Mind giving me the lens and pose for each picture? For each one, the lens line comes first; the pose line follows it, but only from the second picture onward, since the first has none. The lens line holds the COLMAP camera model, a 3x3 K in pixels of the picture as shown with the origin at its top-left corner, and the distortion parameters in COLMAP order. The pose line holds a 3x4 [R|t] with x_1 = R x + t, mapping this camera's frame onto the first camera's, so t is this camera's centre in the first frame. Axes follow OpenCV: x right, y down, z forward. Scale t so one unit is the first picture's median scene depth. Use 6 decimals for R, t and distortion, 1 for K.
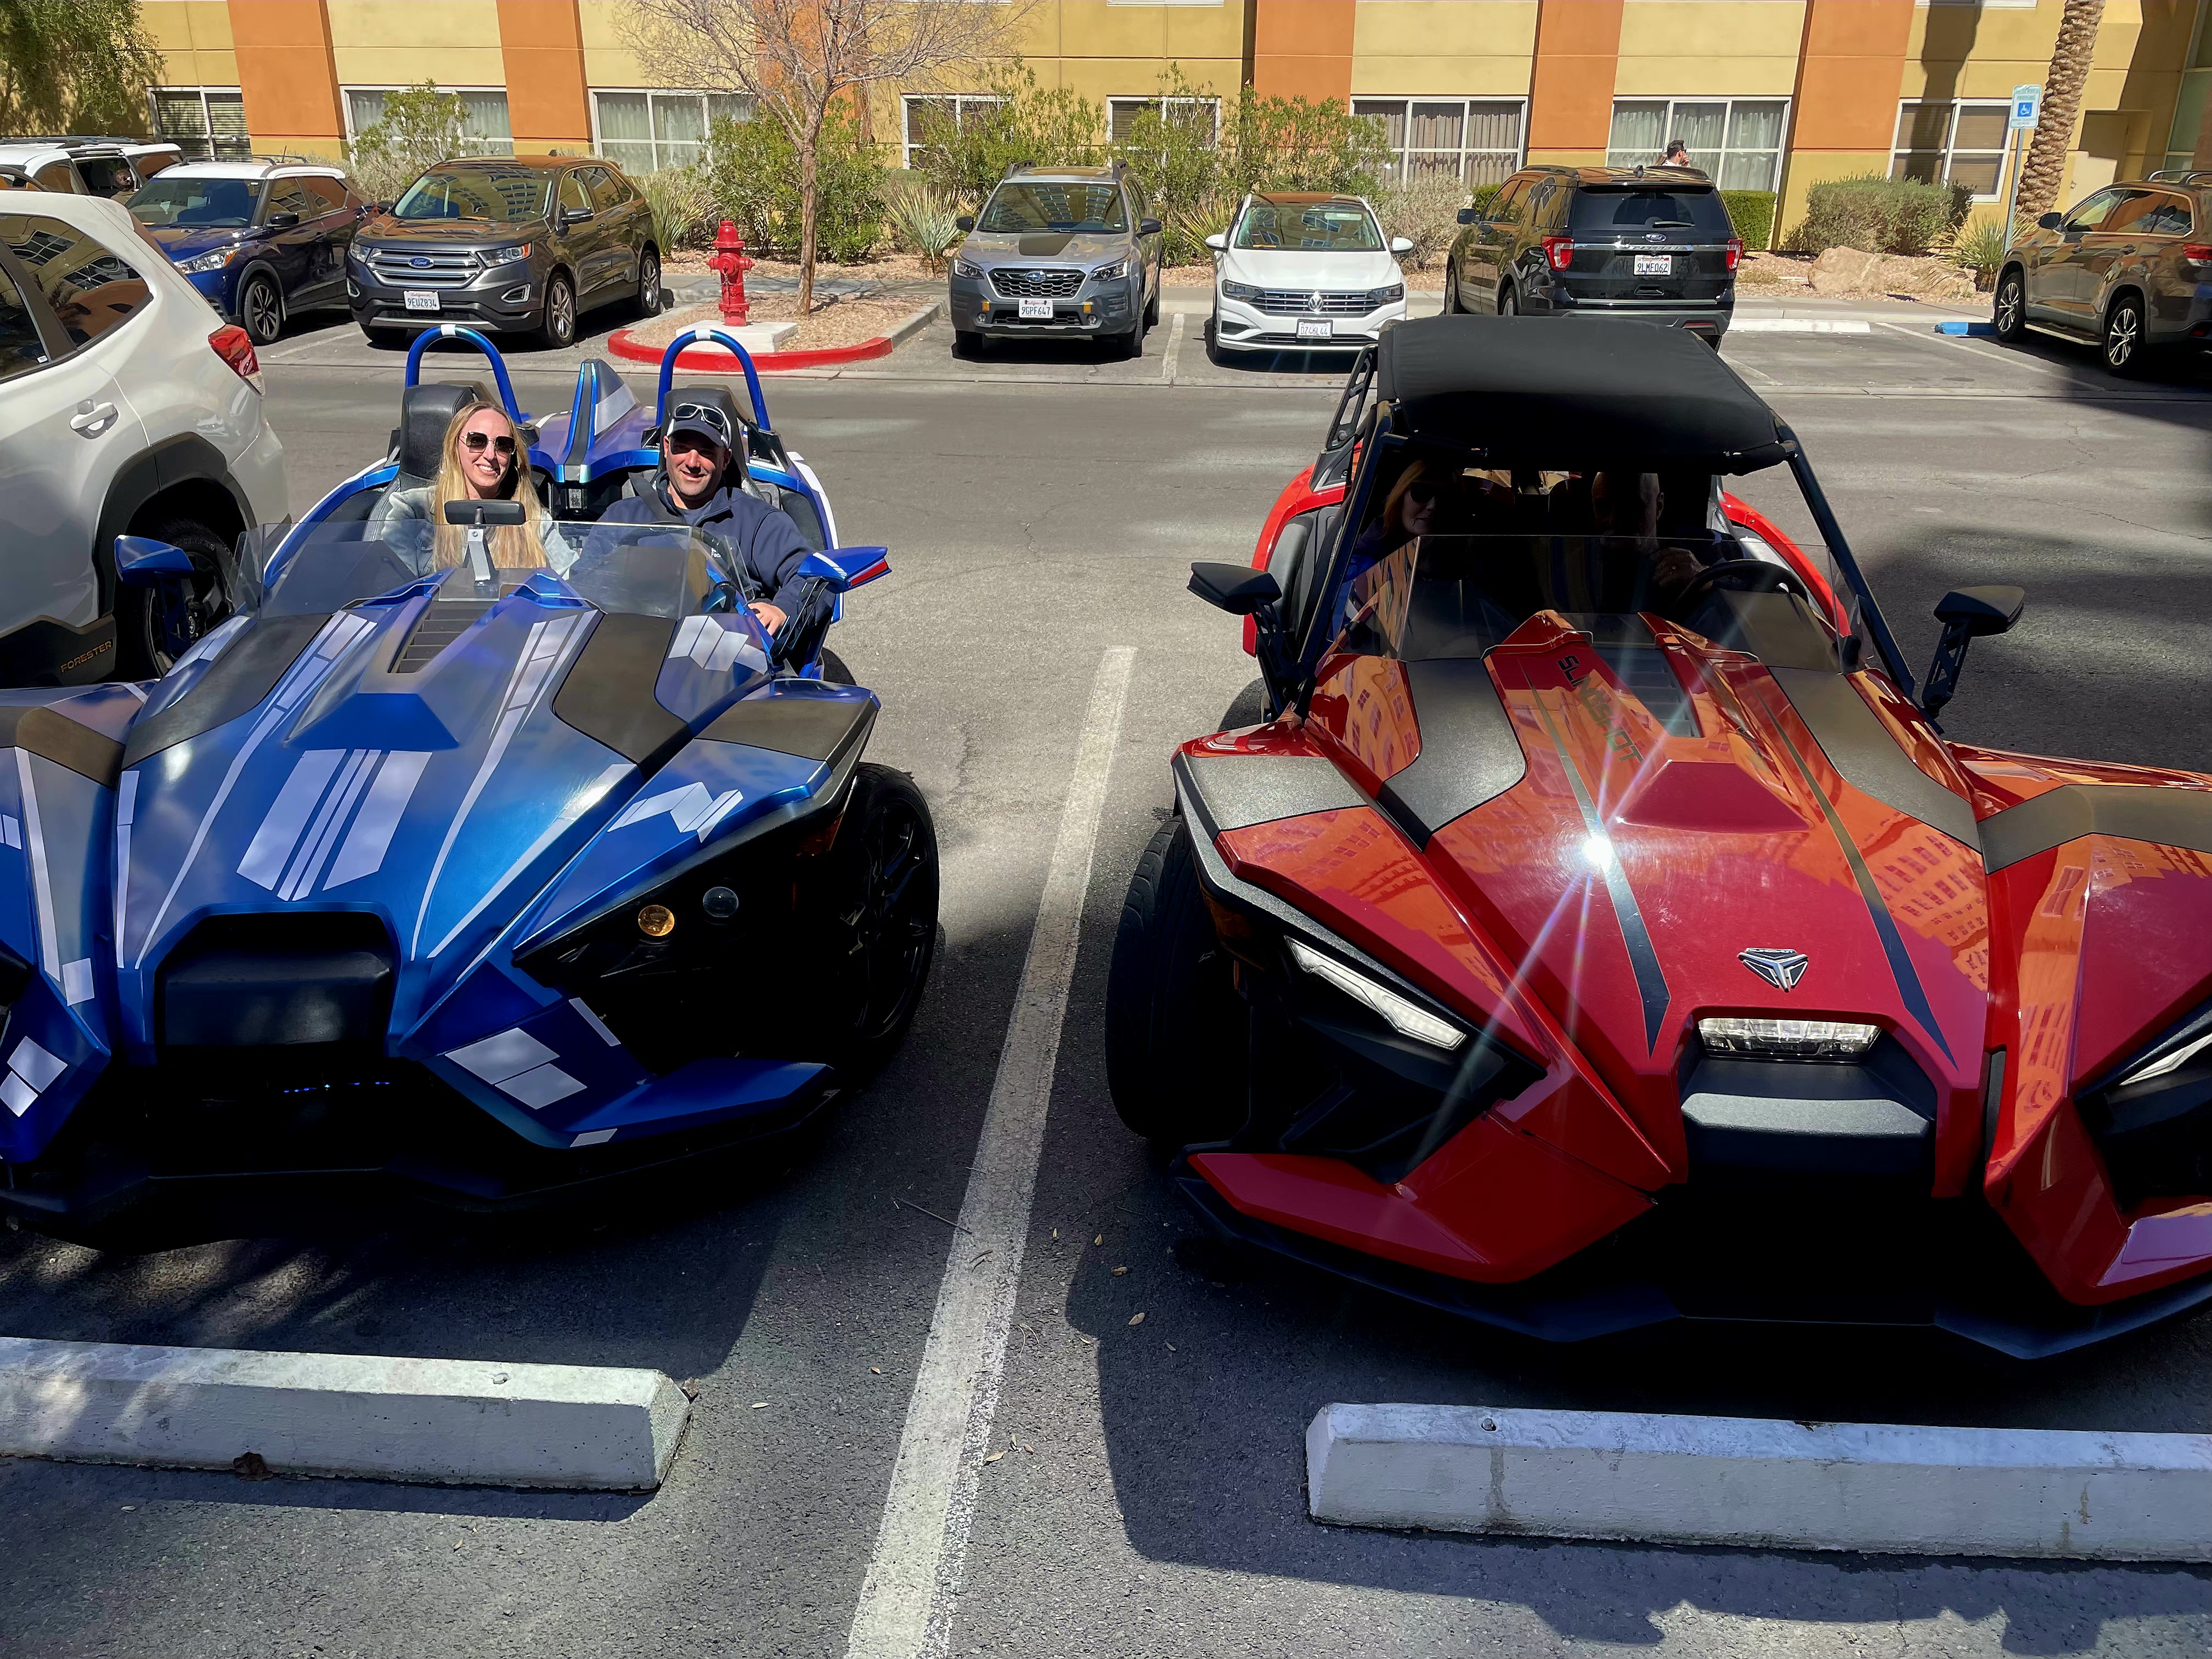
lens RADIAL K [[1681.6, 0, 1106.0], [0, 1681.6, 829.5], [0, 0, 1]] dist [-0.012850, -0.000767]
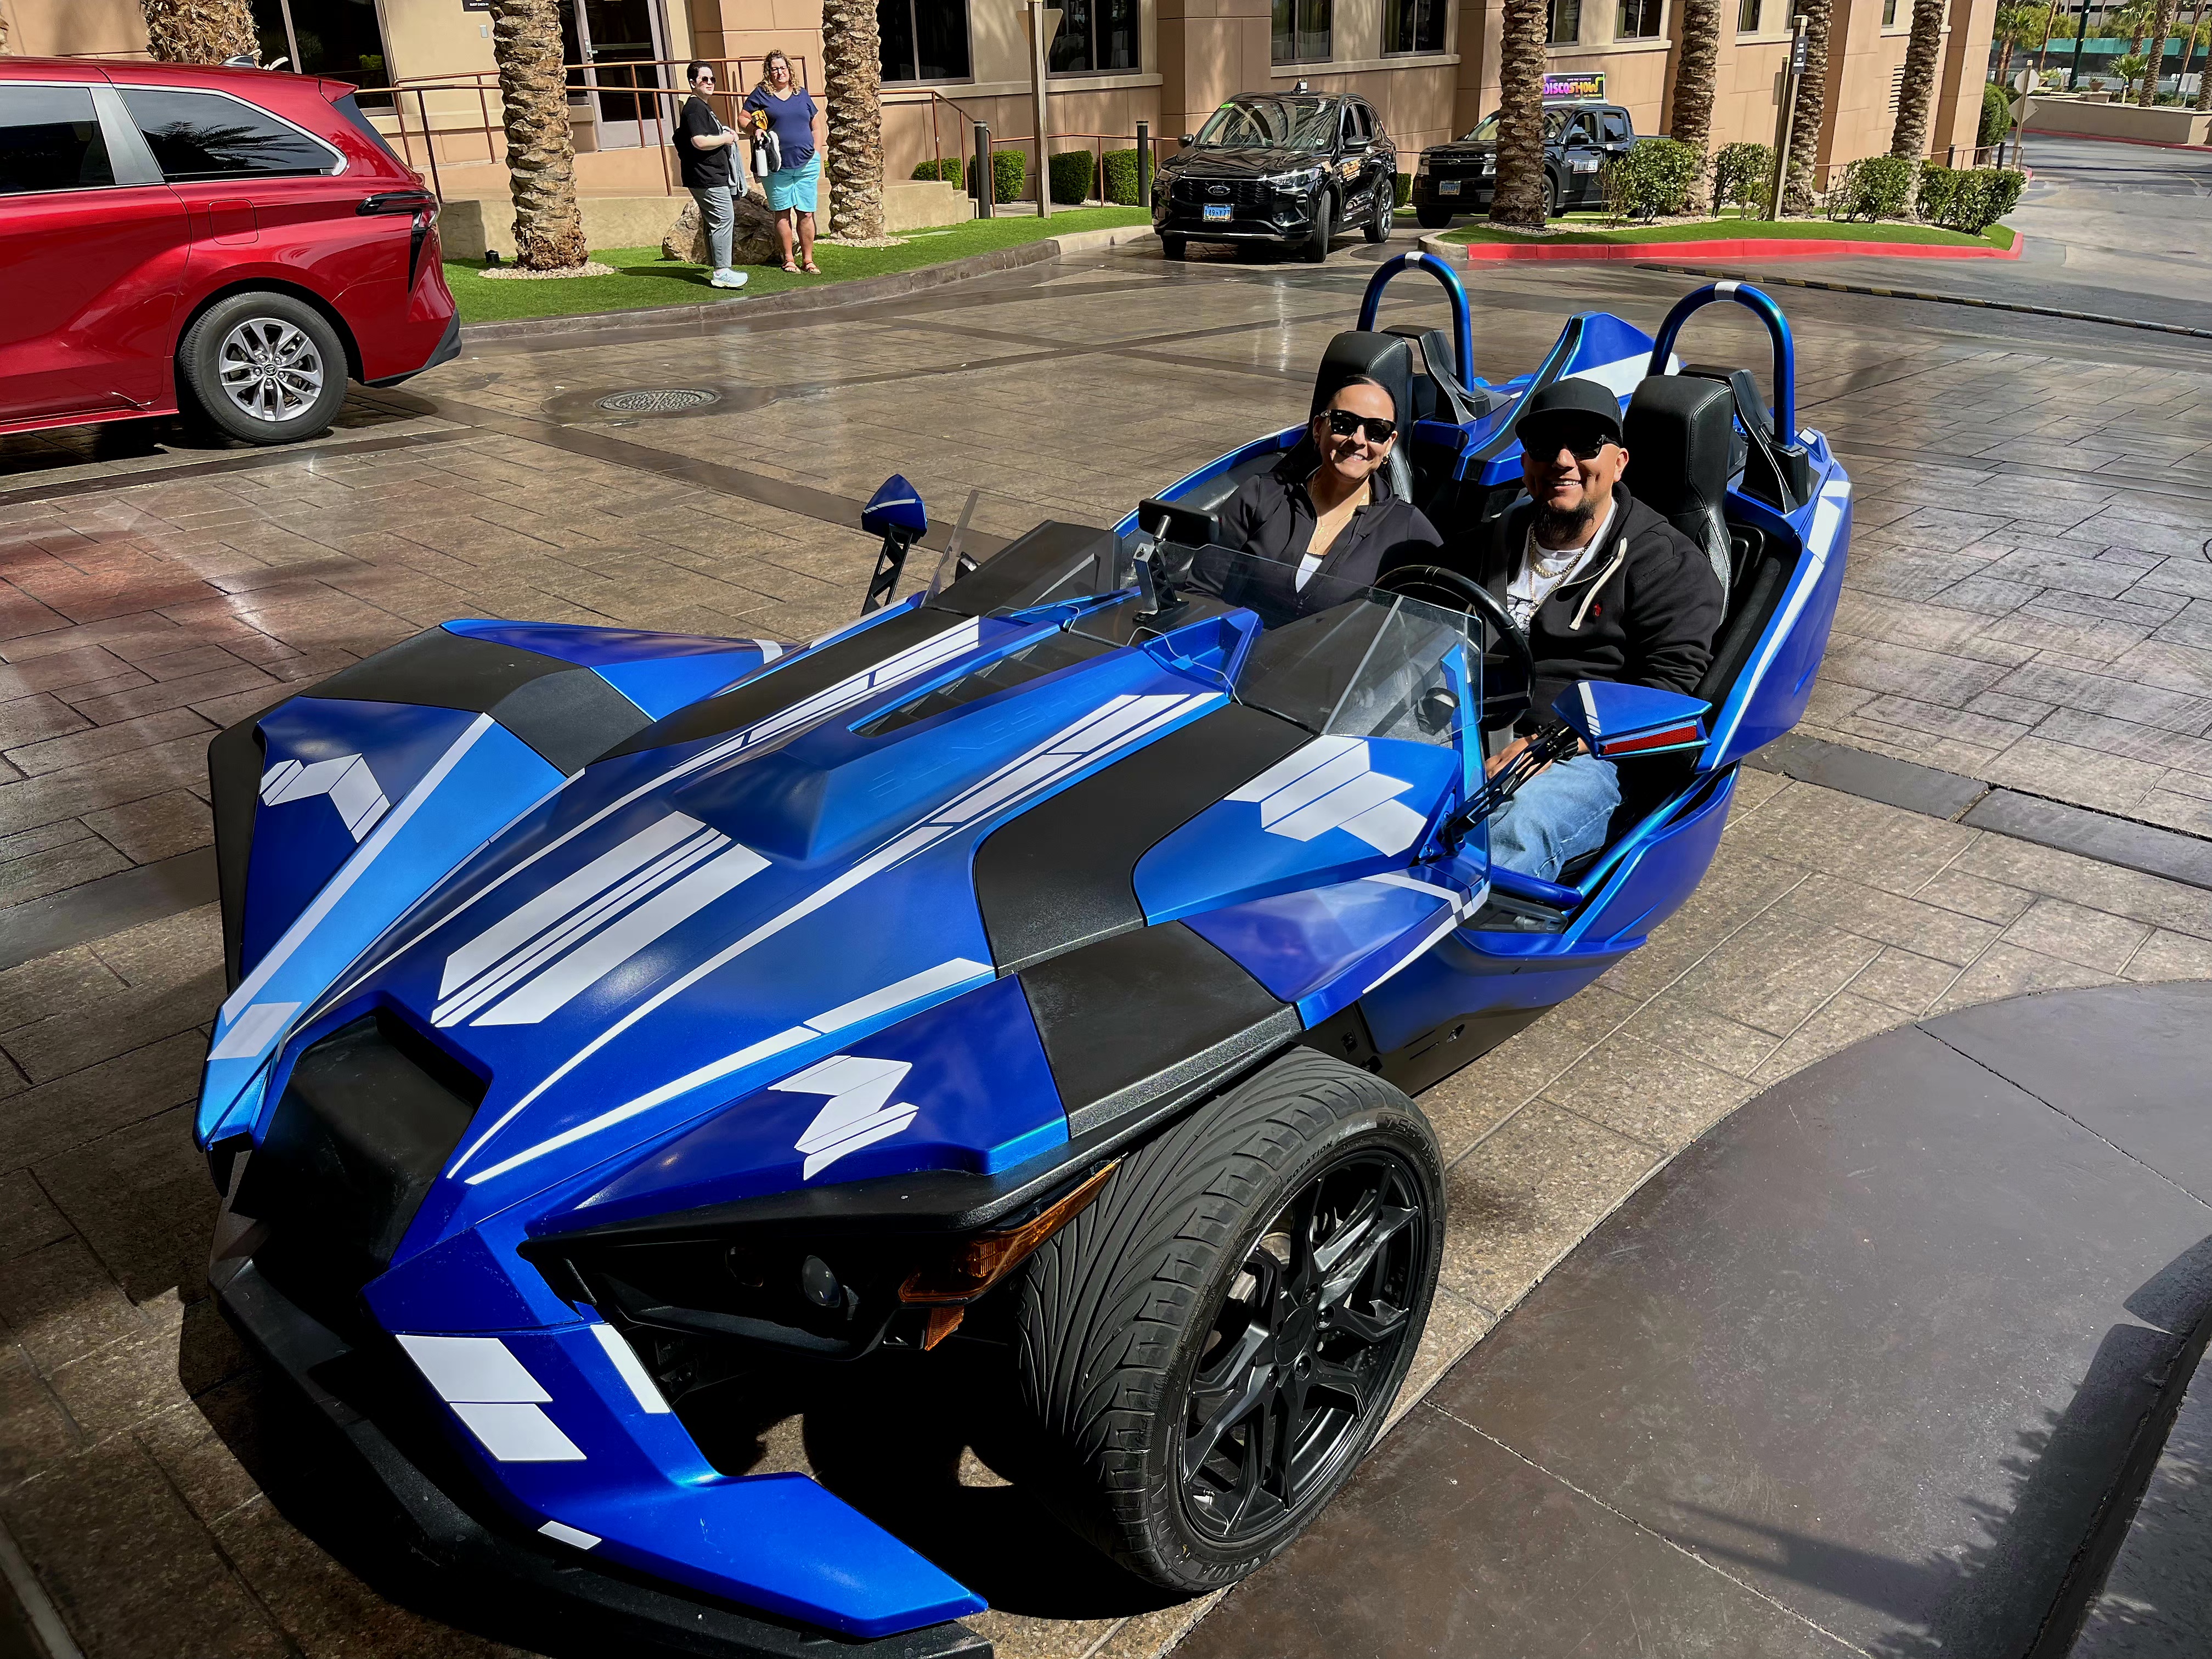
lens RADIAL K [[1675.1, 0, 1106.0], [0, 1675.1, 829.5], [0, 0, 1]] dist [0.031081, 0.001339]
pose [[0.582261, 0.299379, -0.755874, 0.224153], [-0.229065, 0.952476, 0.200795, -0.251028], [0.780065, 0.056229, 0.623166, 0.722497]]
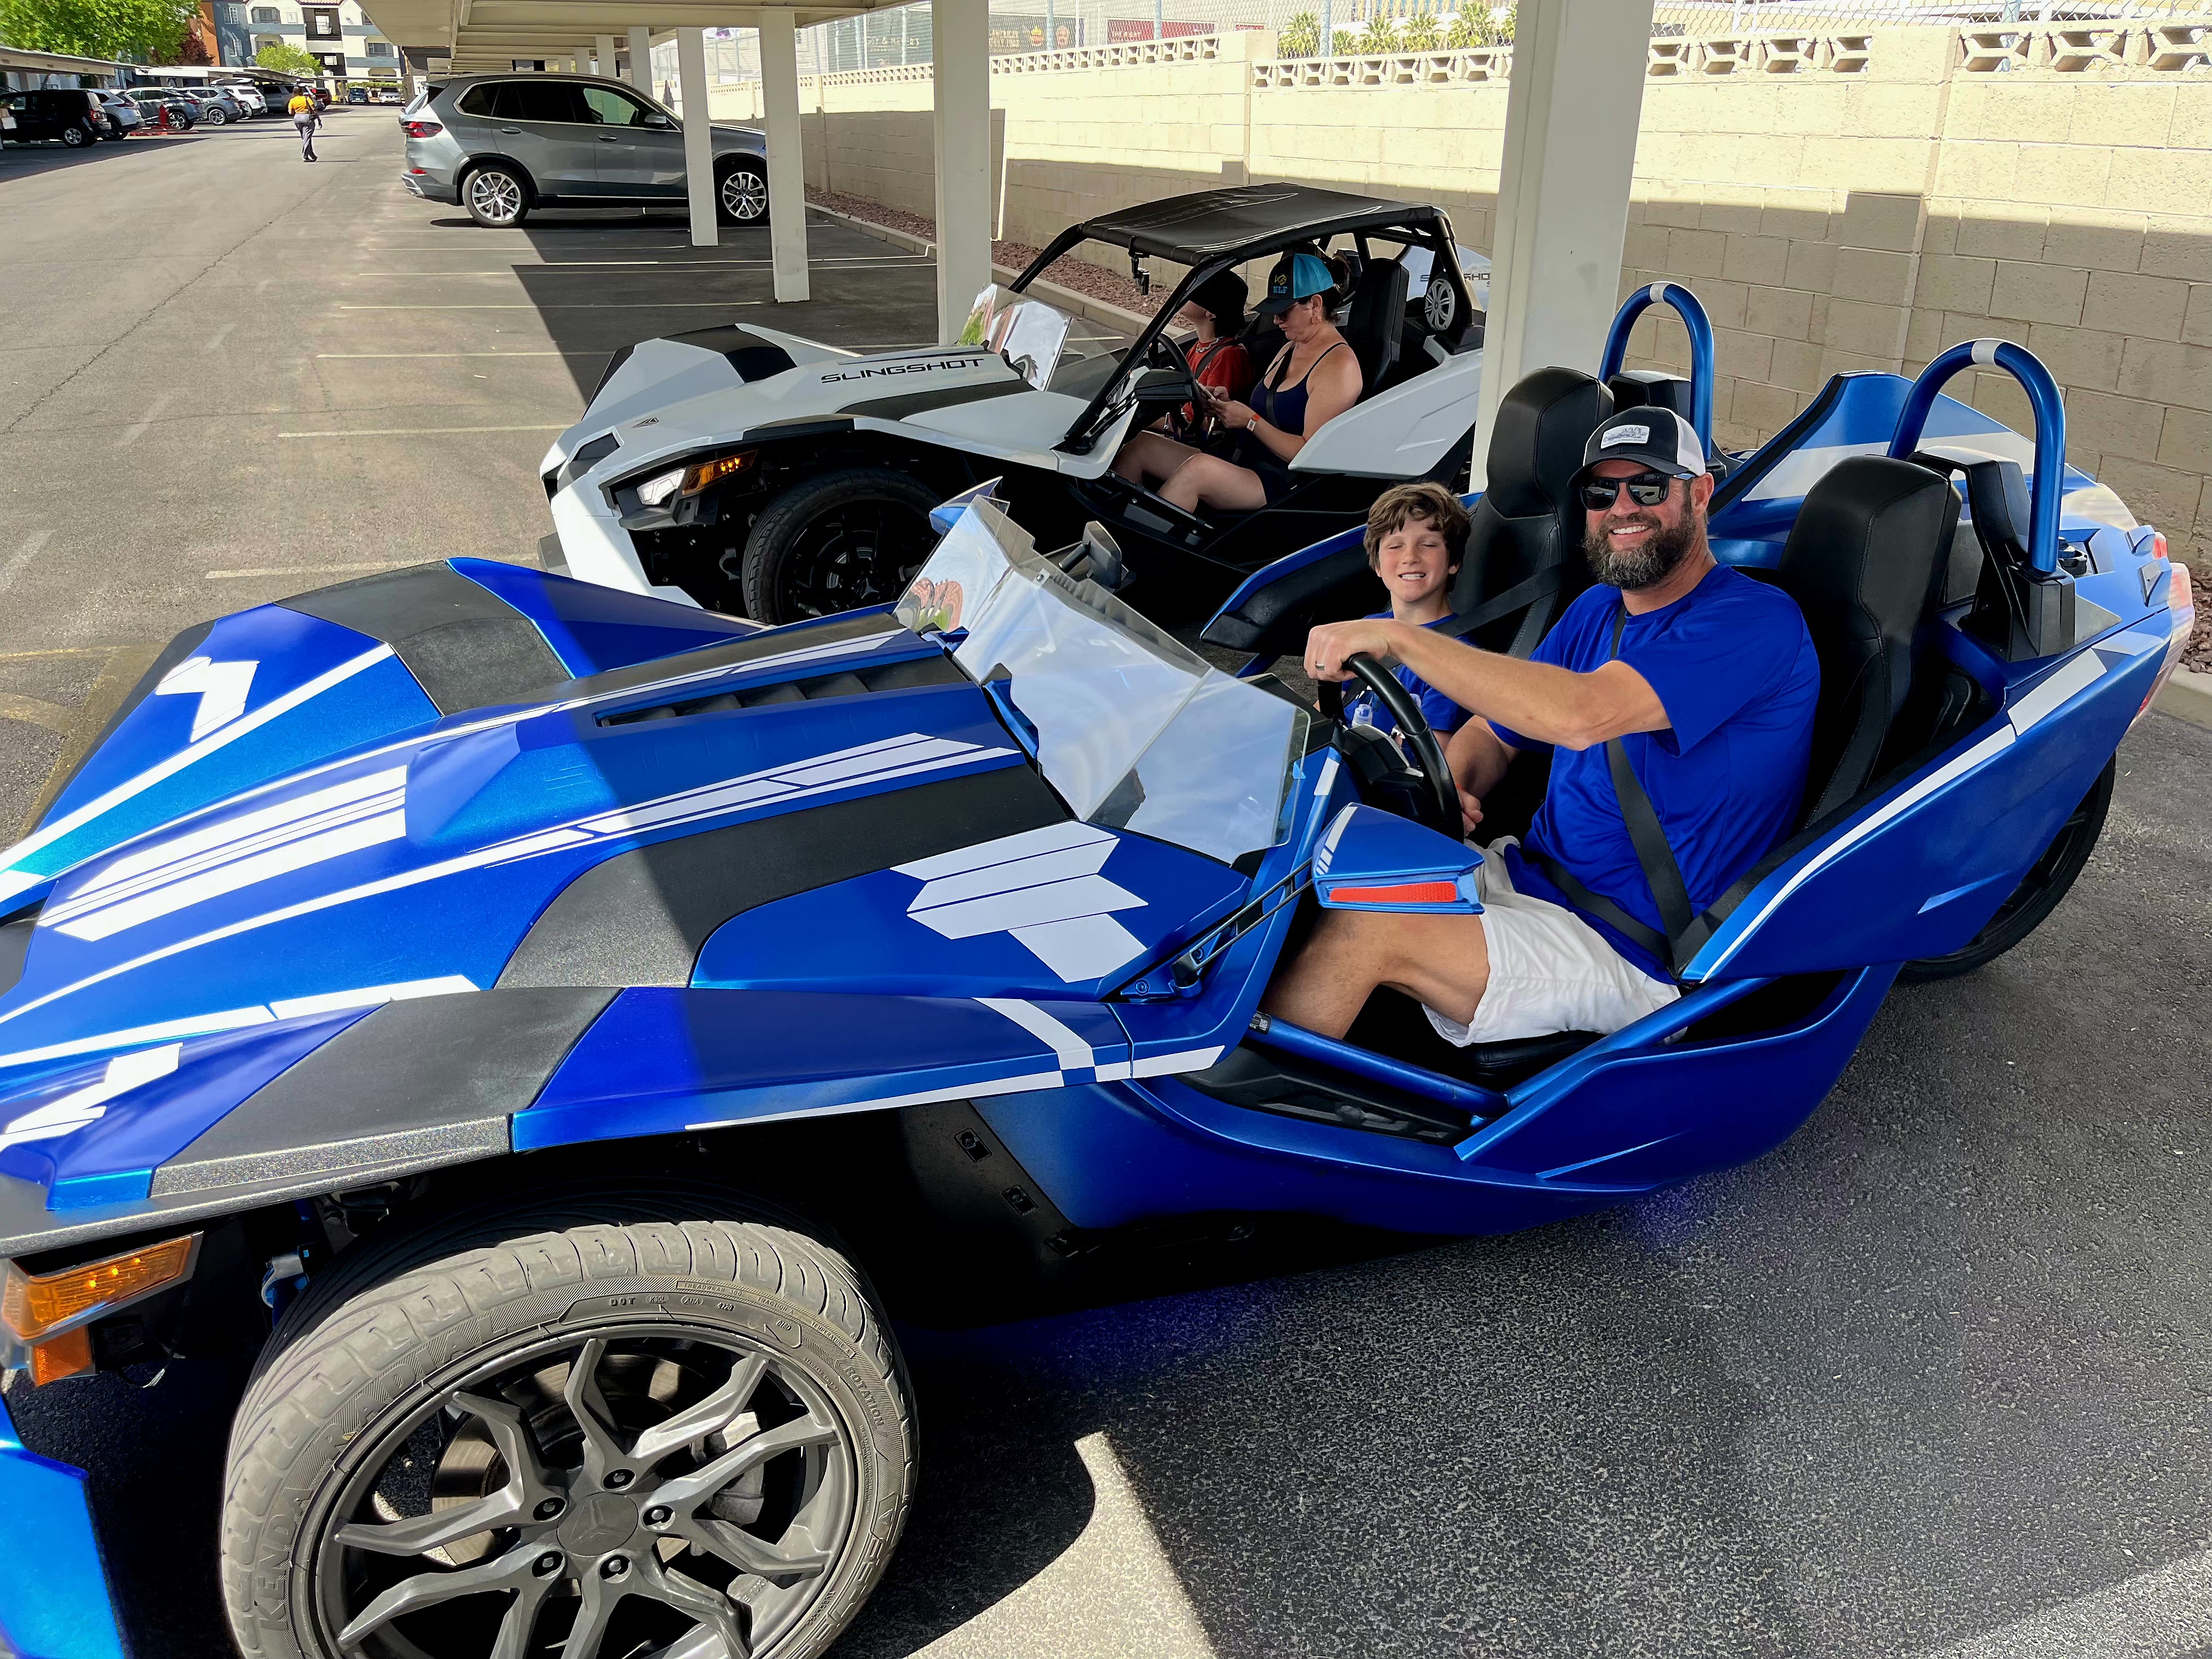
lens RADIAL K [[1705.0, 0, 1106.0], [0, 1705.0, 829.5], [0, 0, 1]] dist [0.003396, 0.001546]
pose [[0.177639, 0.355990, -0.917450, 0.276063], [-0.324036, 0.901448, 0.287041, -0.354852], [0.929218, 0.246297, 0.275486, 1.168687]]
